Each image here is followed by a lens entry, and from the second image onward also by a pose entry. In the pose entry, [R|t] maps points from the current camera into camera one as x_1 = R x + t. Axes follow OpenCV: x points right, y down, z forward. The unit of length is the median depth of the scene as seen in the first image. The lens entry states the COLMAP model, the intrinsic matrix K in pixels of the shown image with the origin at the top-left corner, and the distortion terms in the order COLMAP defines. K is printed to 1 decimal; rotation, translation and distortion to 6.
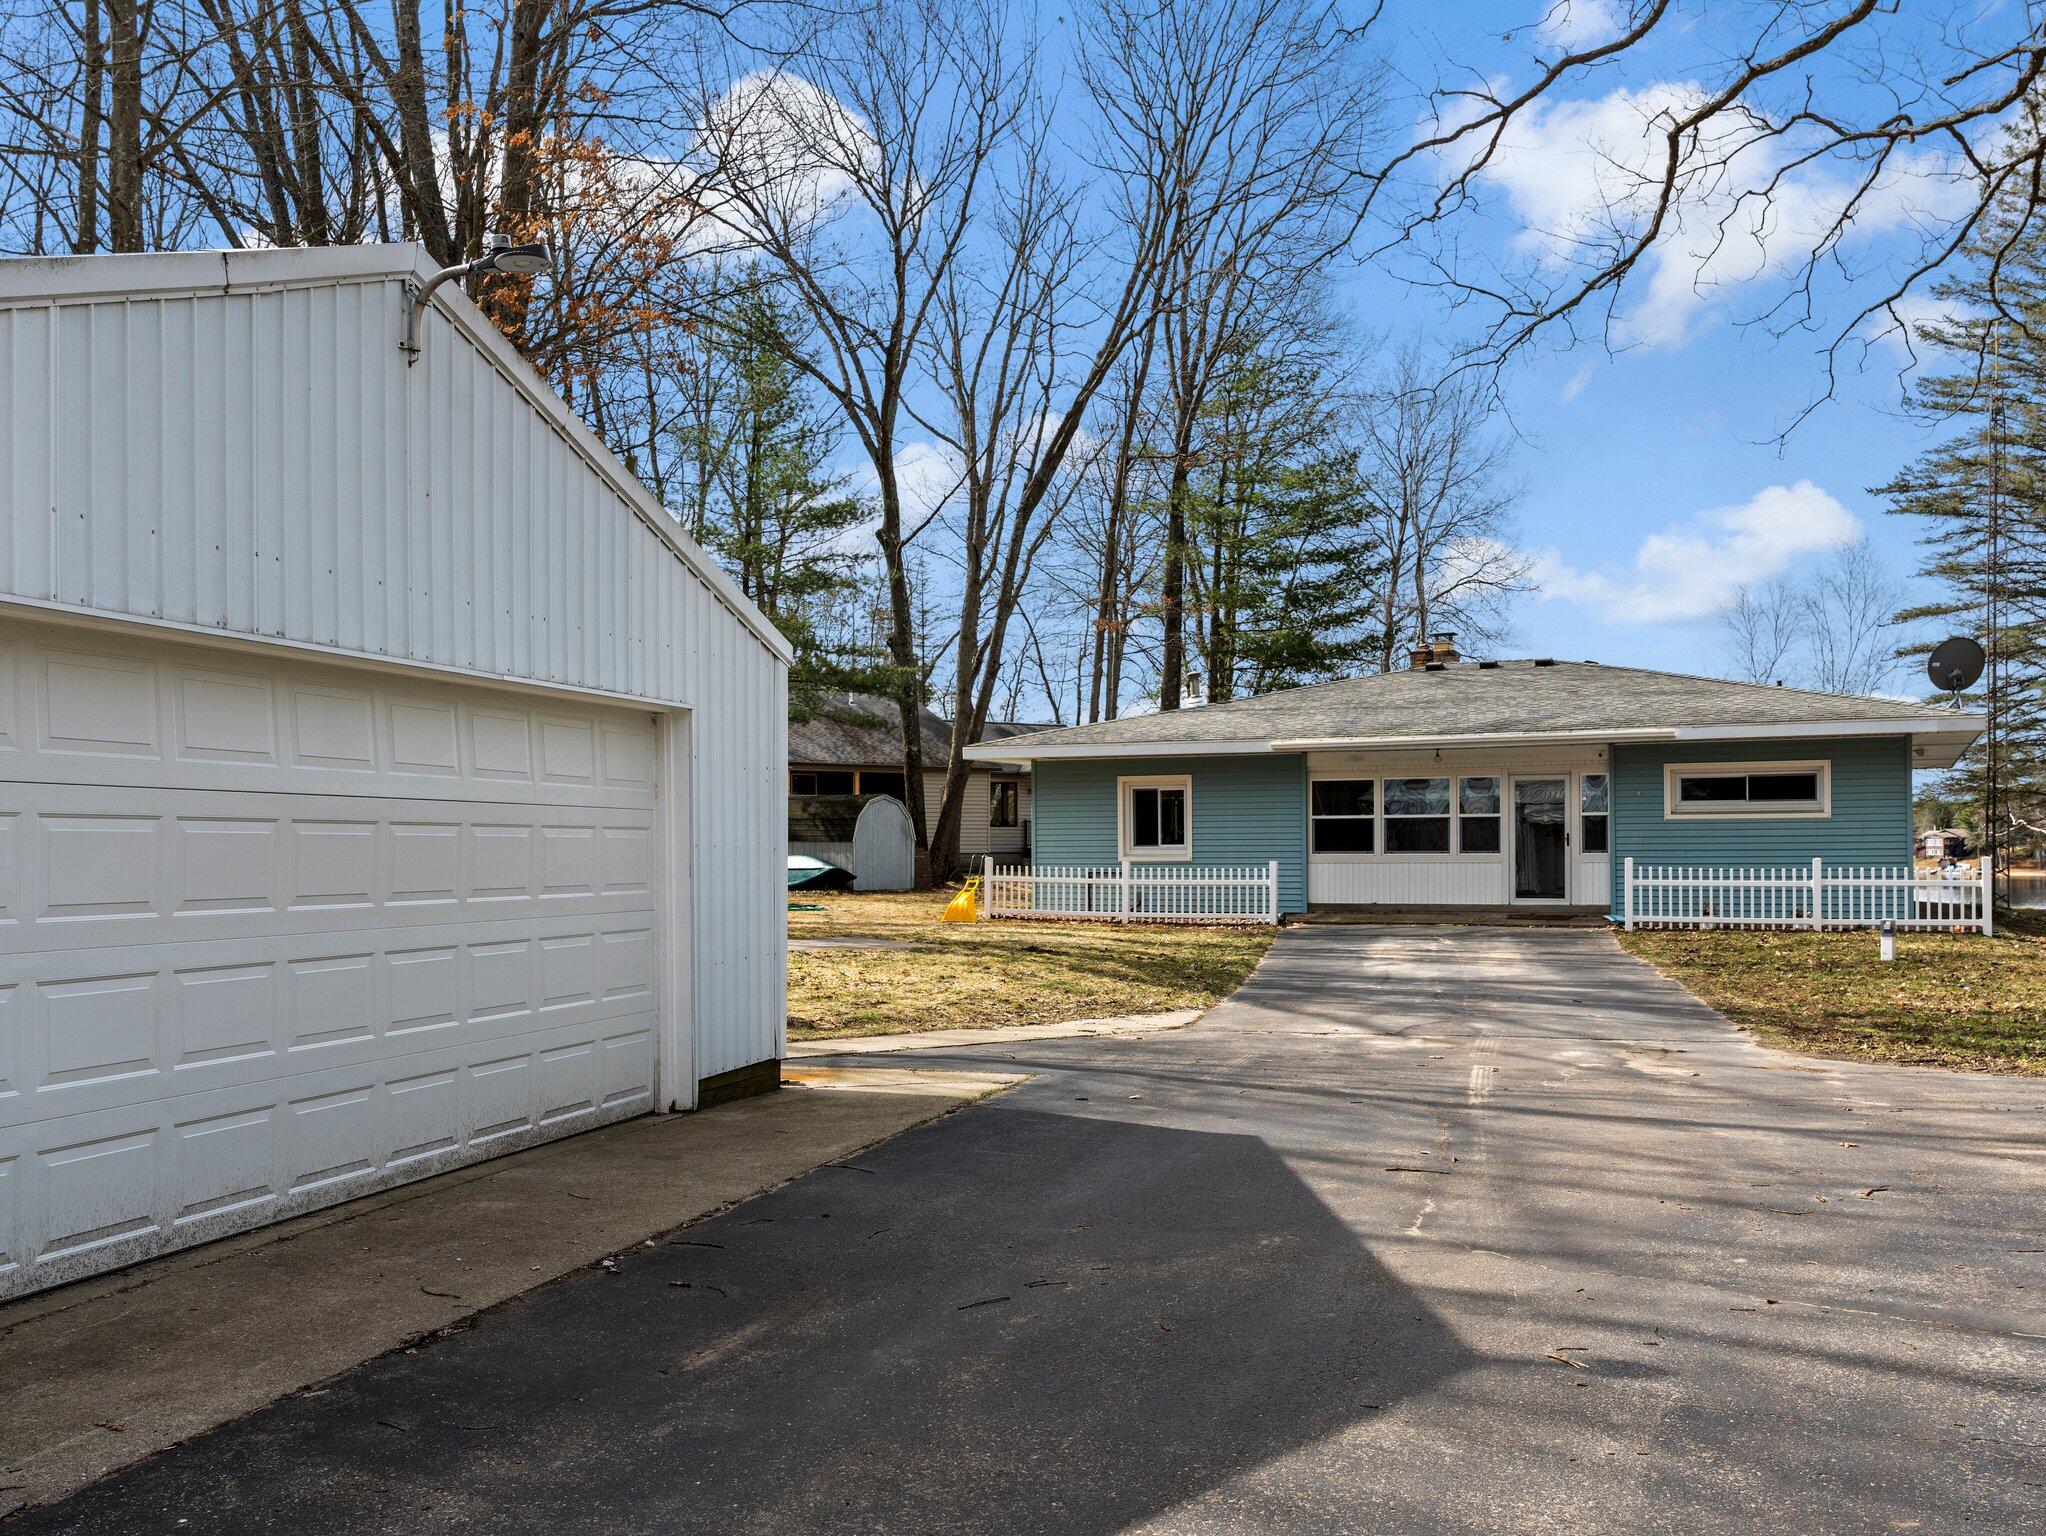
lens RADIAL K [[1836.0, 0, 1021.9], [0, 1836.0, 814.4], [0, 0, 1]] dist [0.004187, -0.005610]
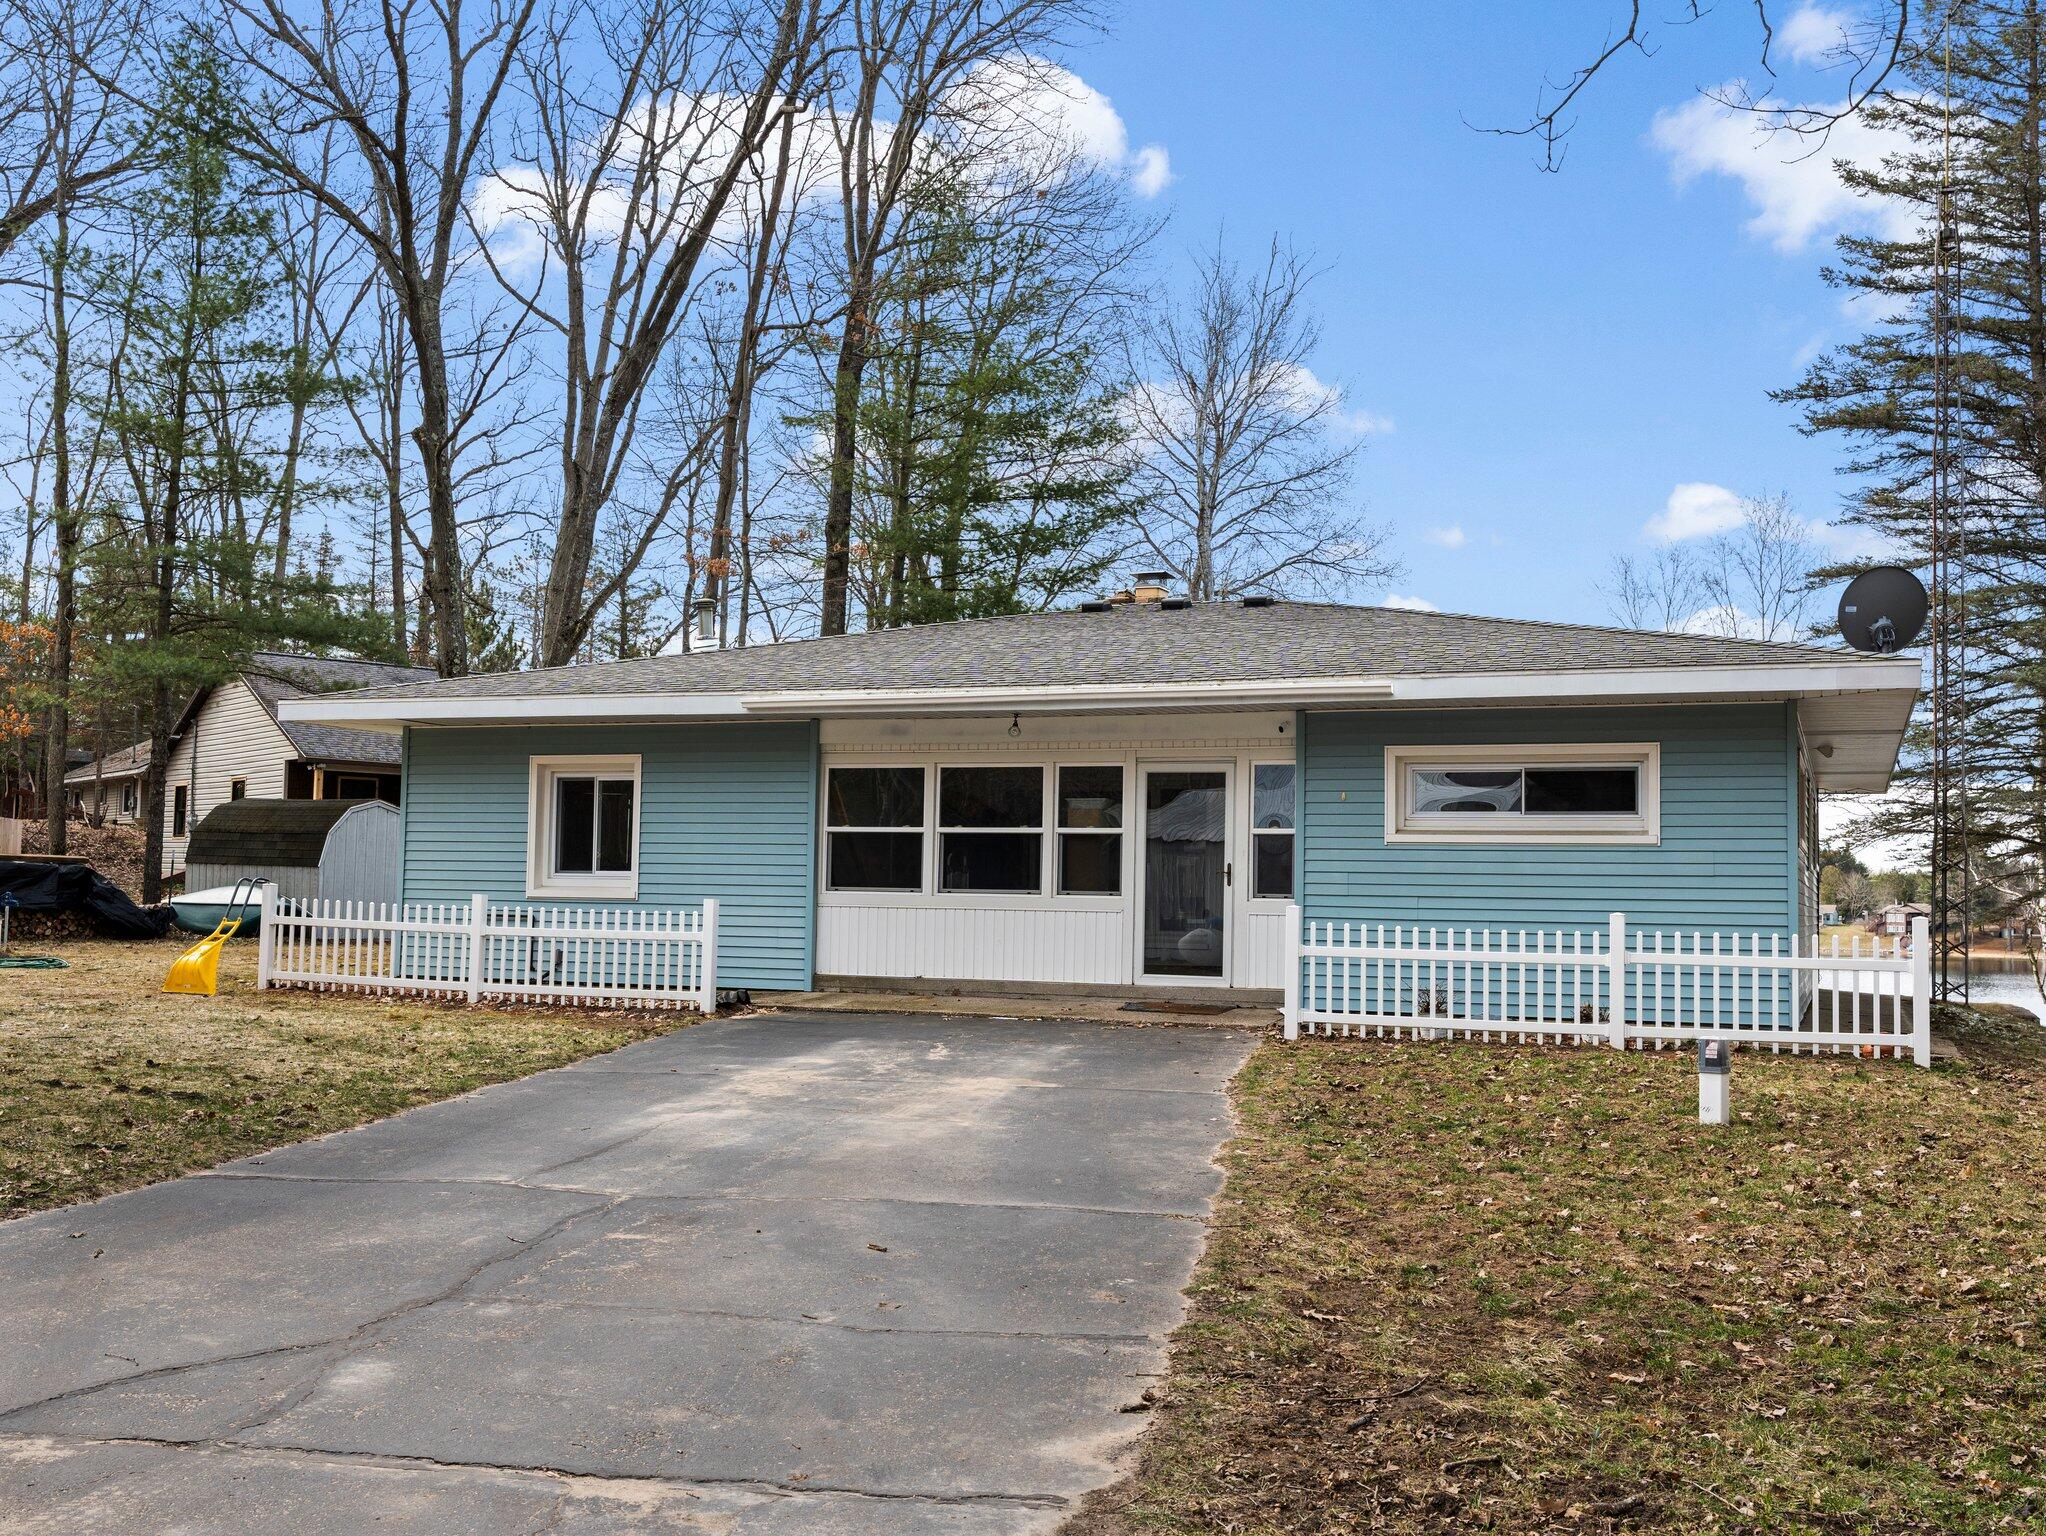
lens RADIAL K [[2020.7, 0, 1039.5], [0, 2020.7, 749.0], [0, 0, 1]] dist [-0.007413, 0.000000]
pose [[0.997909, 0.028794, 0.057866, 0.197526], [-0.025402, 0.997962, -0.058530, 0.012873], [-0.059433, 0.056938, 0.996607, 0.361067]]
